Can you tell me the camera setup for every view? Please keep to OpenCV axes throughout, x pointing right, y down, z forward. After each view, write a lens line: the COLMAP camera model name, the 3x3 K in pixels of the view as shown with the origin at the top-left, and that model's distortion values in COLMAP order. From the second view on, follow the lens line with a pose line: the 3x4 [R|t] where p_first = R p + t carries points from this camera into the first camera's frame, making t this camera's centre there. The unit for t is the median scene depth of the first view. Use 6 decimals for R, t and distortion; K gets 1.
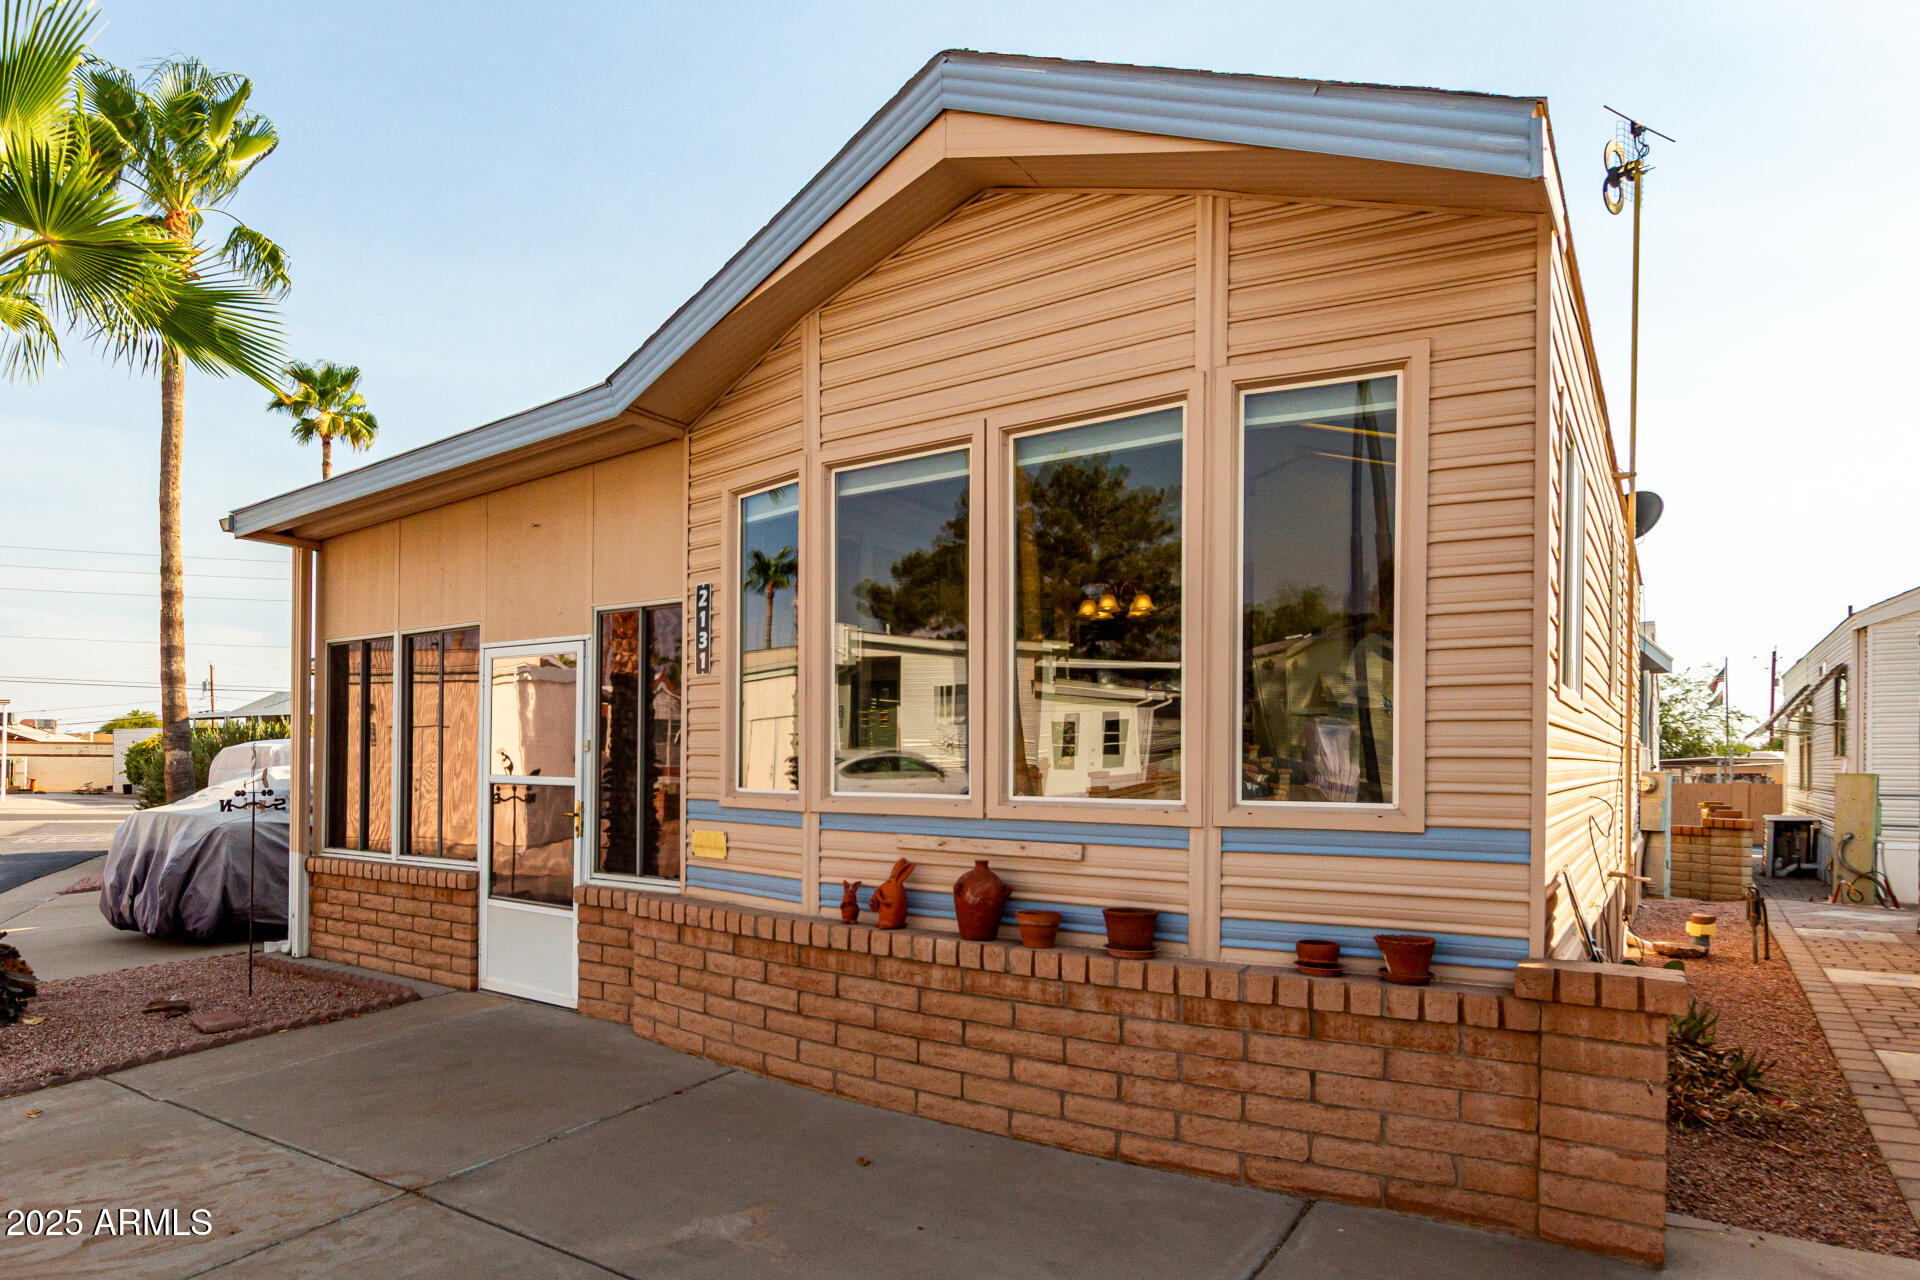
lens RADIAL K [[1235.6, 0, 958.4], [0, 1235.6, 762.5], [0, 0, 1]] dist [-0.020658, 0.056855]
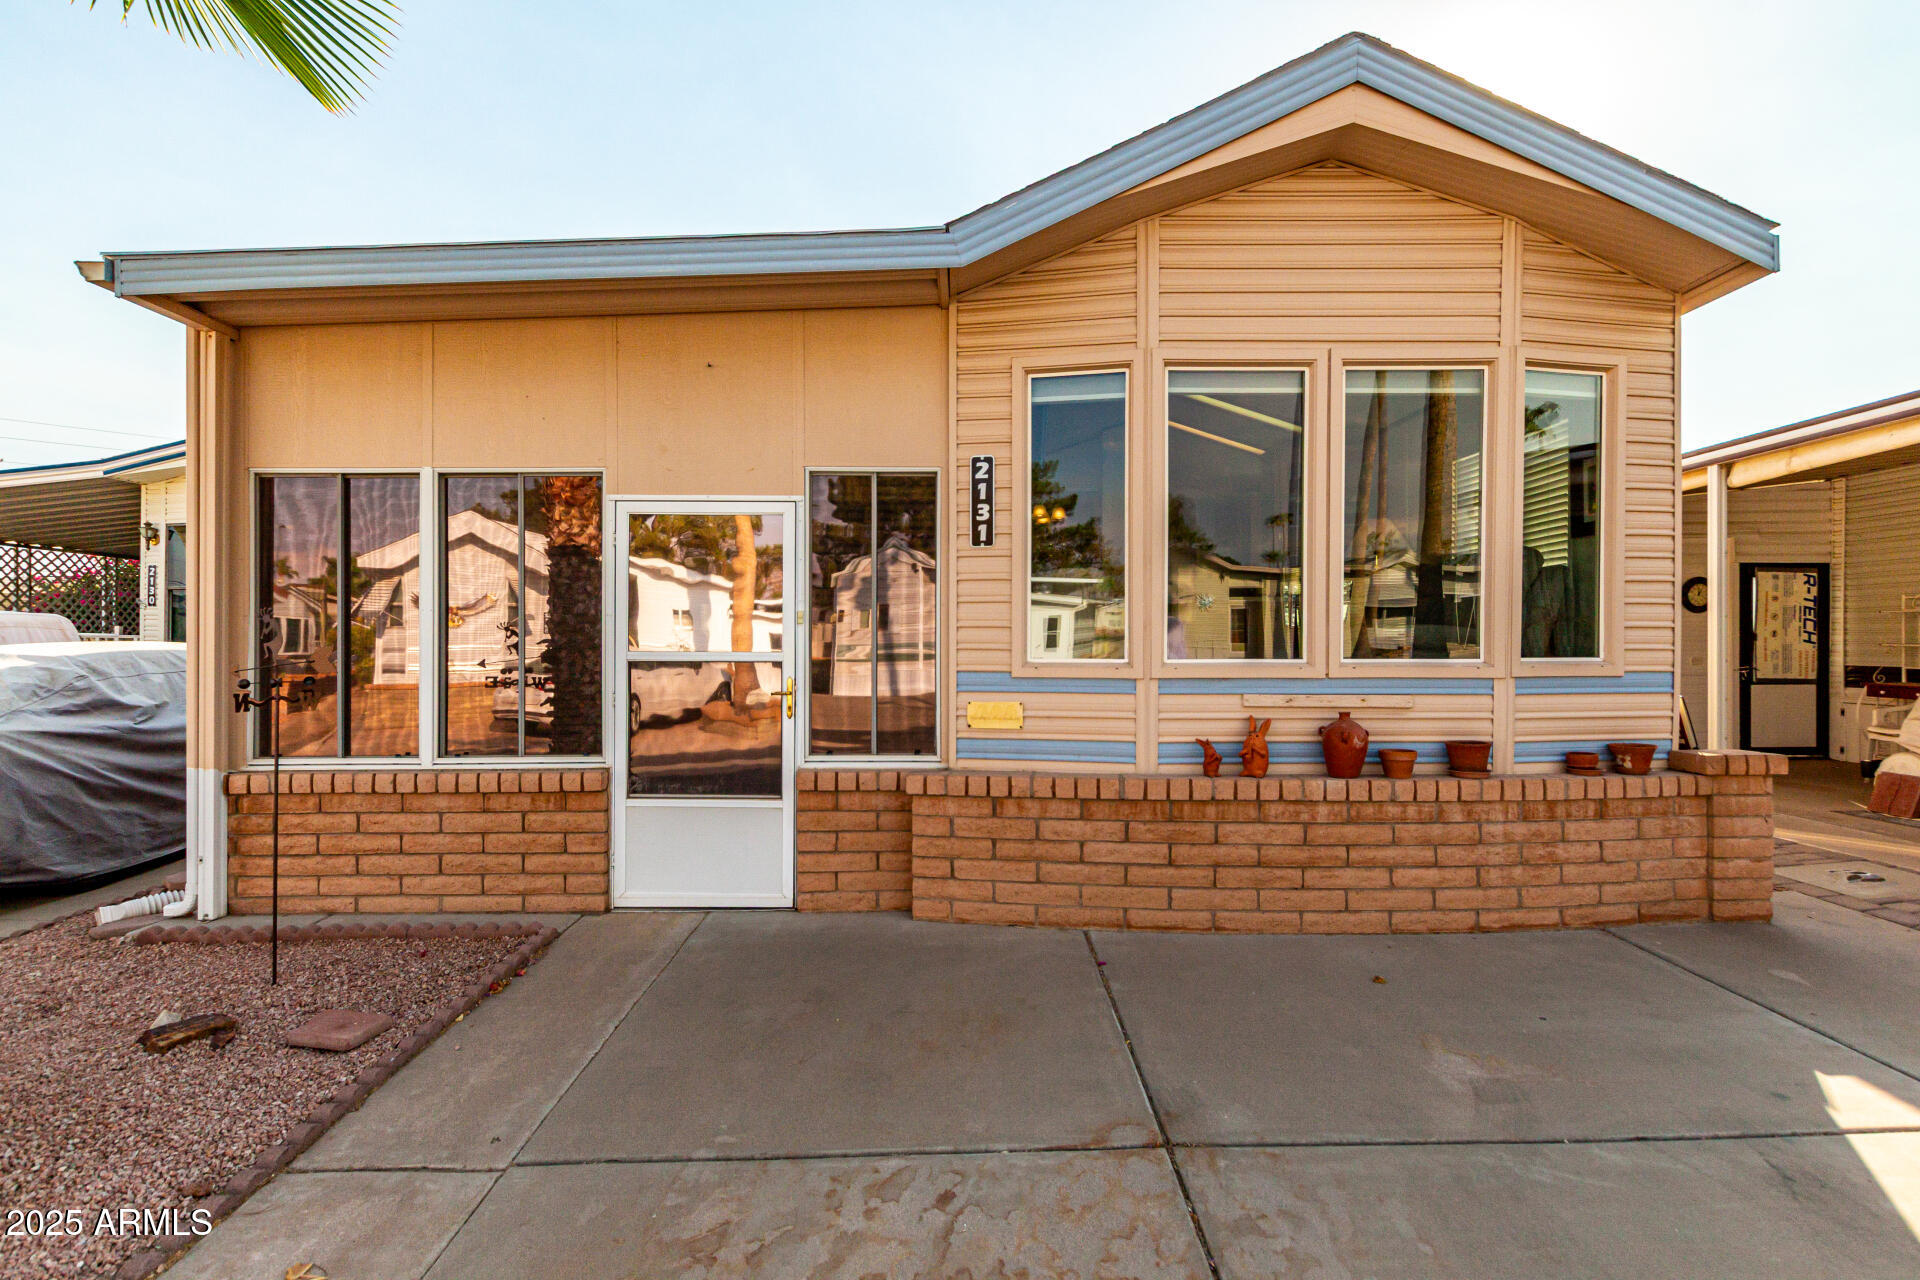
lens RADIAL K [[889.8, 0, 960.0], [0, 889.8, 640.0], [0, 0, 1]] dist [0.015317, -0.009237]
pose [[0.784016, -0.008436, 0.620683, -0.814520], [0.006617, 0.999964, 0.005232, 0.000952], [-0.620705, 0.000005, 0.784044, 0.538816]]
